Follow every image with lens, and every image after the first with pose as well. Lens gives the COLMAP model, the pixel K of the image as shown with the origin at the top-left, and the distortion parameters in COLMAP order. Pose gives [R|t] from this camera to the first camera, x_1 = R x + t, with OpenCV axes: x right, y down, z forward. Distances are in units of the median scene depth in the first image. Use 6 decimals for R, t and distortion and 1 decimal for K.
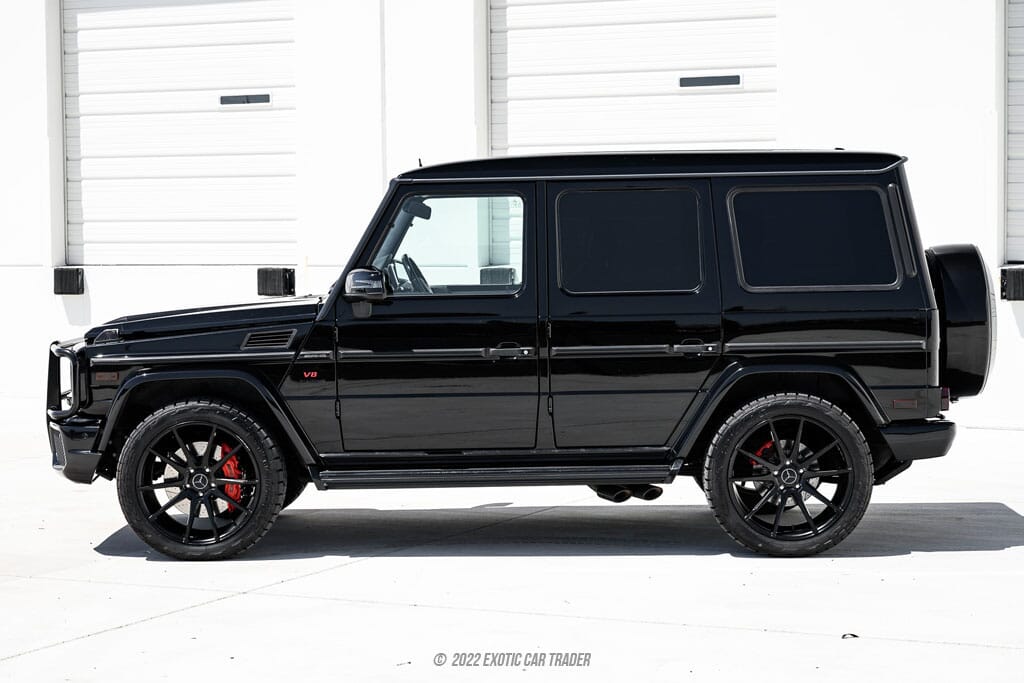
lens RADIAL K [[2178.1, 0, 512.0], [0, 2178.1, 341.5], [0, 0, 1]] dist [-0.027374, -0.071559]
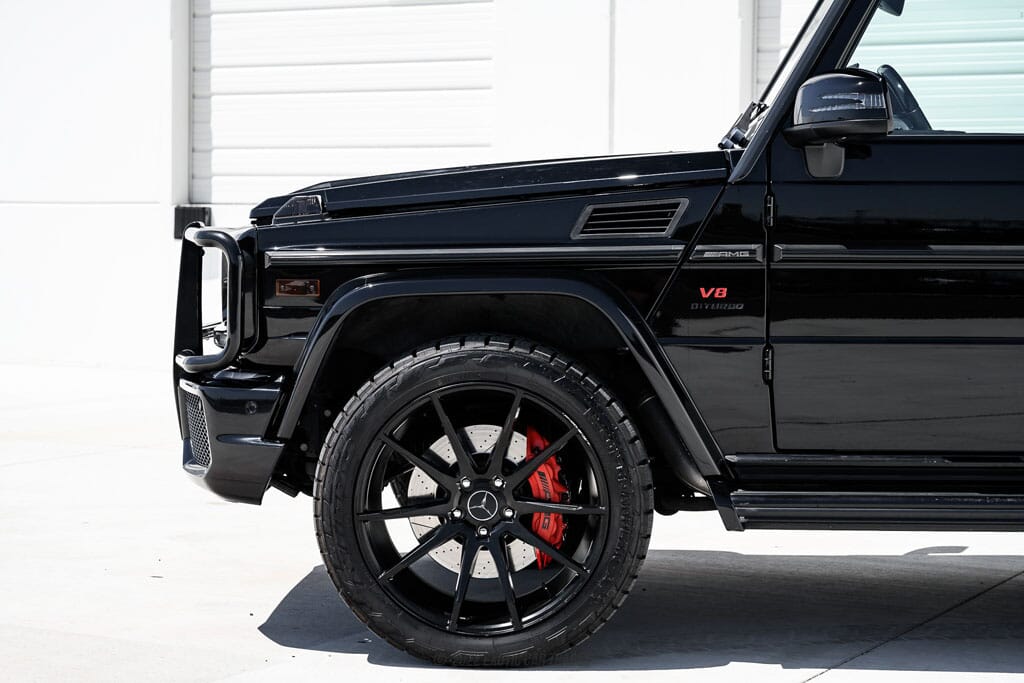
lens RADIAL K [[2178.1, 0, 512.0], [0, 2178.1, 341.5], [0, 0, 1]] dist [-0.027374, -0.071559]
pose [[0.998542, 0.022959, -0.048849, -0.113353], [-0.022955, 0.999736, 0.000655, 0.026759], [0.048851, 0.000467, 0.998806, 0.508858]]
